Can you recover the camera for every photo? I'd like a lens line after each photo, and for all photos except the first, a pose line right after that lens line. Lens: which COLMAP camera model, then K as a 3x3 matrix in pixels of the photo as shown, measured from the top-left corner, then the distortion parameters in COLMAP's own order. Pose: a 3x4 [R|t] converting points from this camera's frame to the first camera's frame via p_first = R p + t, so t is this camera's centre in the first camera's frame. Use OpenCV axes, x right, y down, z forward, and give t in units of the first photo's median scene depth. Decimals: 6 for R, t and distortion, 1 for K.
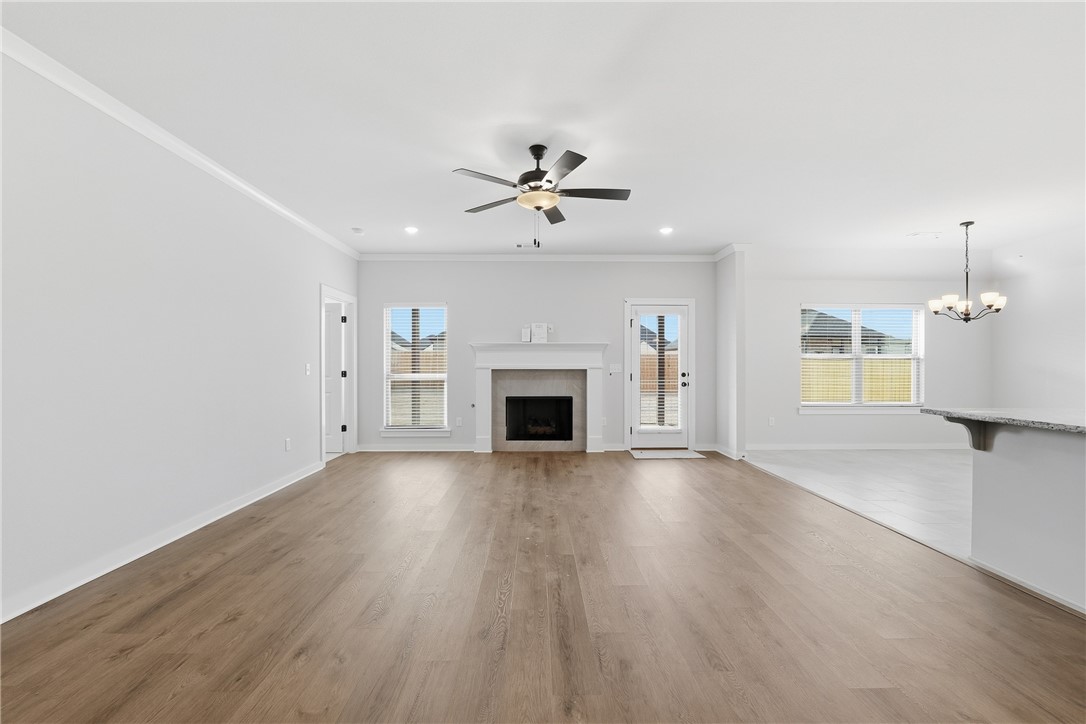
lens RADIAL K [[448.0, 0, 539.5], [0, 448.0, 362.8], [0, 0, 1]] dist [-0.010907, -0.000691]
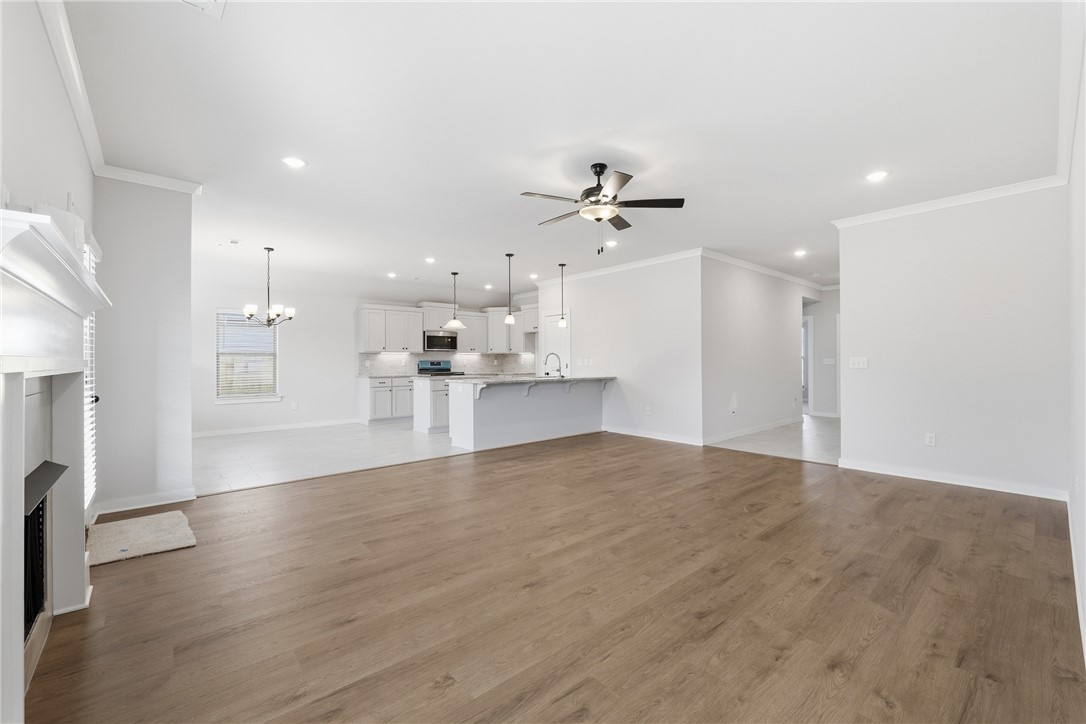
lens RADIAL K [[448.0, 0, 545.1], [0, 448.0, 359.5], [0, 0, 1]] dist [-0.010907, -0.000691]
pose [[-0.653217, 0.004250, 0.757159, -0.515466], [-0.000047, 0.999984, -0.005654, 0.007902], [-0.757171, -0.003729, -0.653206, 1.243726]]
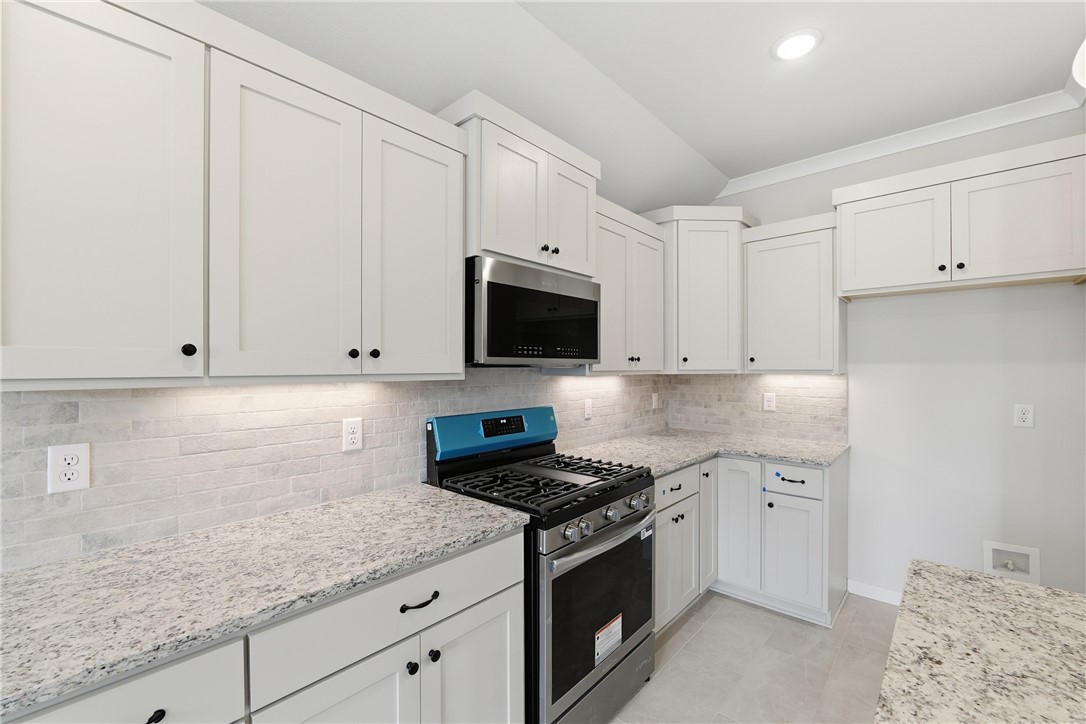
lens RADIAL K [[448.0, 0, 536.0], [0, 448.0, 368.6], [0, 0, 1]] dist [-0.010907, -0.000691]
pose [[-0.731215, -0.005427, 0.682126, 1.033996], [-0.006121, 0.999980, 0.001395, -0.040957], [-0.682120, -0.003155, -0.731234, 0.588807]]
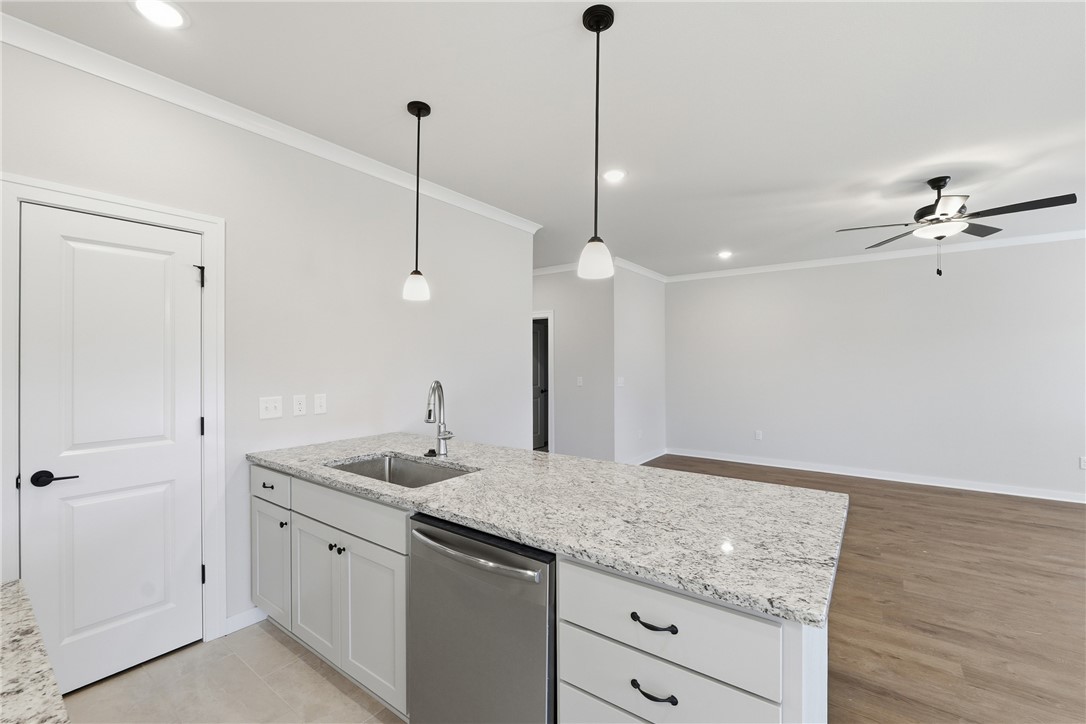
lens RADIAL K [[448.0, 0, 544.9], [0, 448.0, 362.4], [0, 0, 1]] dist [-0.010907, -0.000691]
pose [[-0.606146, -0.004412, -0.795341, 0.911322], [0.003509, 0.999960, -0.008222, -0.038382], [0.795345, -0.007775, -0.606107, 0.606709]]
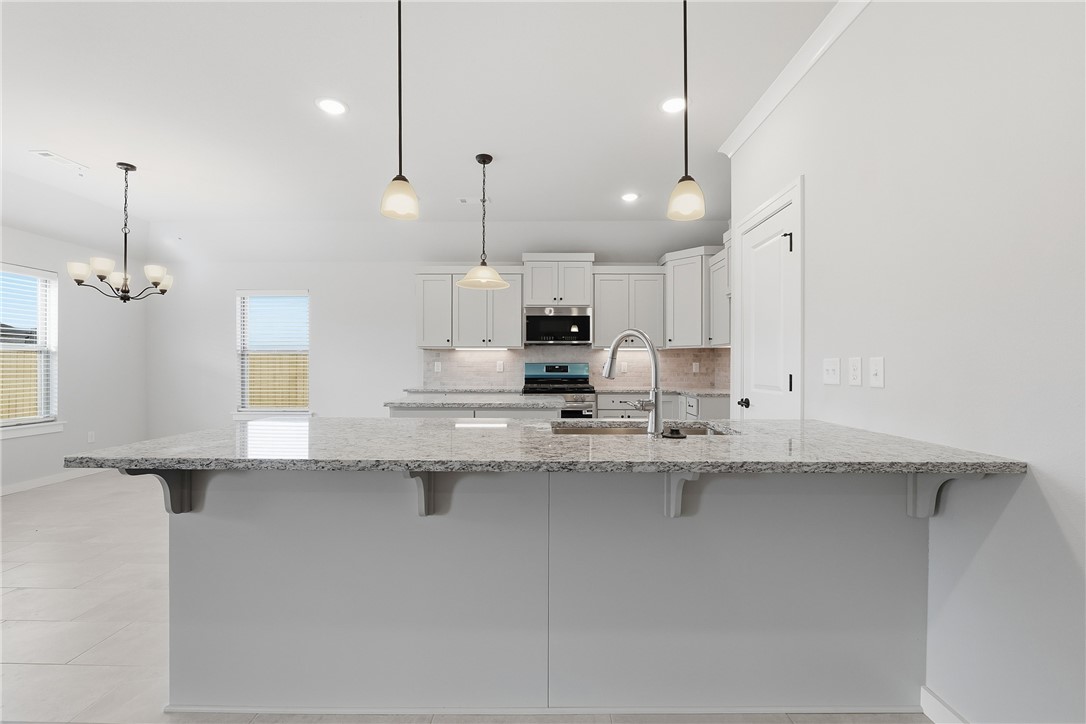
lens RADIAL K [[448.0, 0, 542.0], [0, 448.0, 366.4], [0, 0, 1]] dist [-0.010907, -0.000691]
pose [[0.019030, -0.005329, 0.999805, 0.251731], [-0.008006, 0.999953, 0.005482, 0.004542], [-0.999787, -0.008109, 0.018987, 0.303137]]
